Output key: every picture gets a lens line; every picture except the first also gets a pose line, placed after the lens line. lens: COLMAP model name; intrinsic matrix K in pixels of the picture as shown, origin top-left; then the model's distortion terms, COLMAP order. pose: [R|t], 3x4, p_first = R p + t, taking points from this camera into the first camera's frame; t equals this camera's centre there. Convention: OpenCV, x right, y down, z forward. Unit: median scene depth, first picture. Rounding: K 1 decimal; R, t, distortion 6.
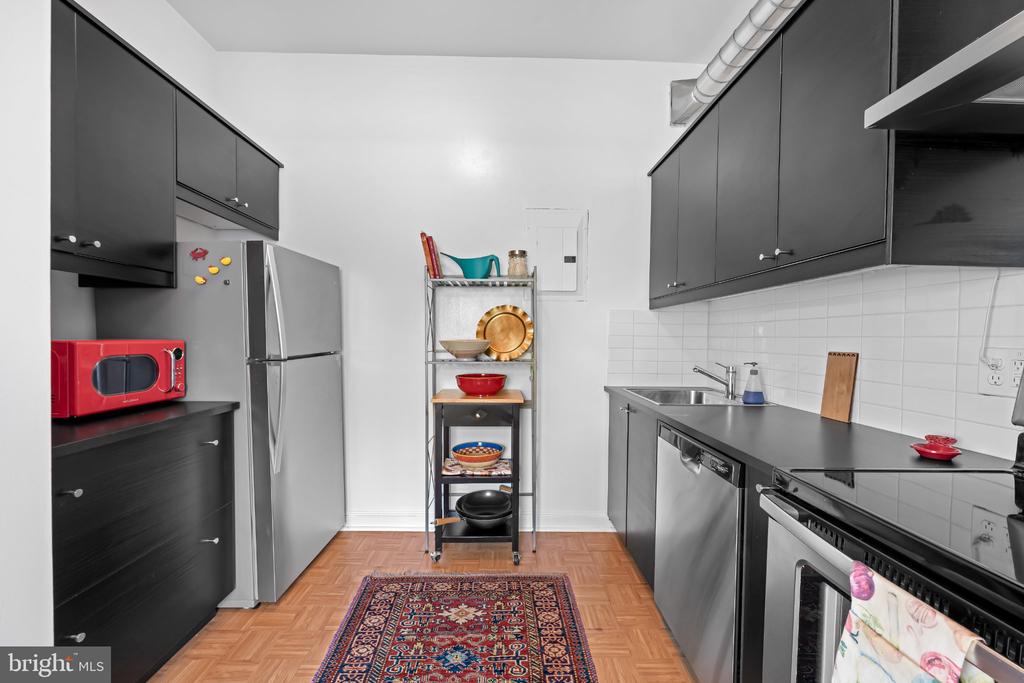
lens RADIAL K [[413.9, 0, 539.6], [0, 413.9, 350.1], [0, 0, 1]] dist [-0.008023, 0.000965]
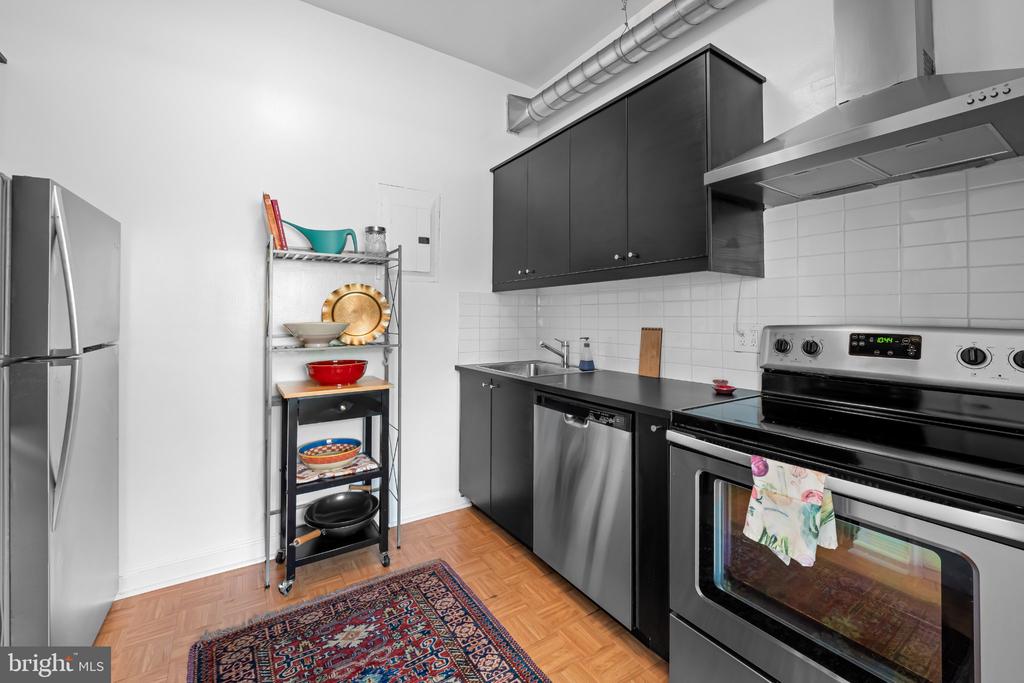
lens RADIAL K [[413.9, 0, 543.1], [0, 413.9, 309.7], [0, 0, 1]] dist [-0.008023, 0.000965]
pose [[0.842059, 0.001981, 0.539382, -0.256778], [0.023203, 0.998935, -0.039893, -0.005956], [-0.538886, 0.046108, 0.841116, 0.012697]]
